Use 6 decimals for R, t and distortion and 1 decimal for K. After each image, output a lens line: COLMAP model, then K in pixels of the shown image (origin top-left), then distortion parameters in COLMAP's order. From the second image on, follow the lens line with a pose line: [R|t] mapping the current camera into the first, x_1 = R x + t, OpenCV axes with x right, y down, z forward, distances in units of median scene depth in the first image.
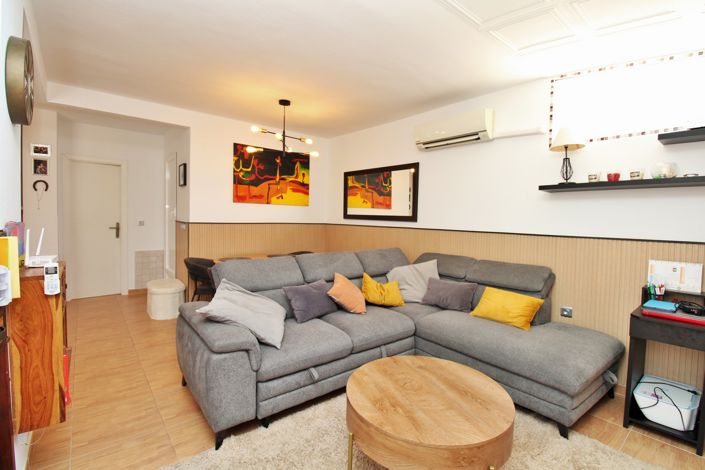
lens RADIAL K [[326.8, 0, 364.3], [0, 326.8, 234.5], [0, 0, 1]] dist [-0.019547, -0.004890]
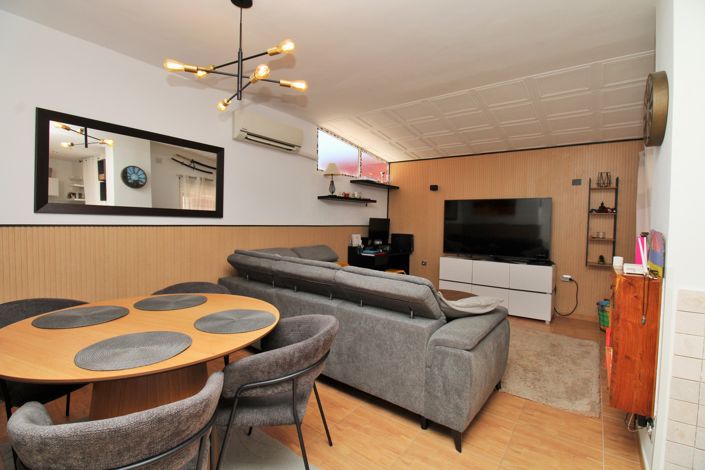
lens RADIAL K [[326.8, 0, 350.5], [0, 326.8, 229.9], [0, 0, 1]] dist [-0.019547, -0.004890]
pose [[-0.209912, -0.051053, 0.976386, -0.732416], [0.024147, 0.998060, 0.057378, -0.047829], [-0.977422, 0.035621, -0.208272, 0.844477]]
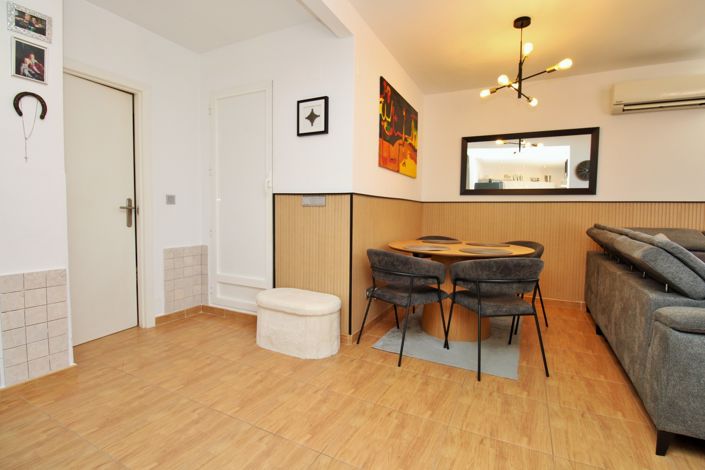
lens RADIAL K [[326.8, 0, 351.8], [0, 326.8, 234.0], [0, 0, 1]] dist [-0.019547, -0.004890]
pose [[0.926385, -0.038280, 0.374627, -0.778428], [0.029872, 0.999155, 0.028227, 0.023269], [-0.375391, -0.014958, 0.926746, 0.431083]]
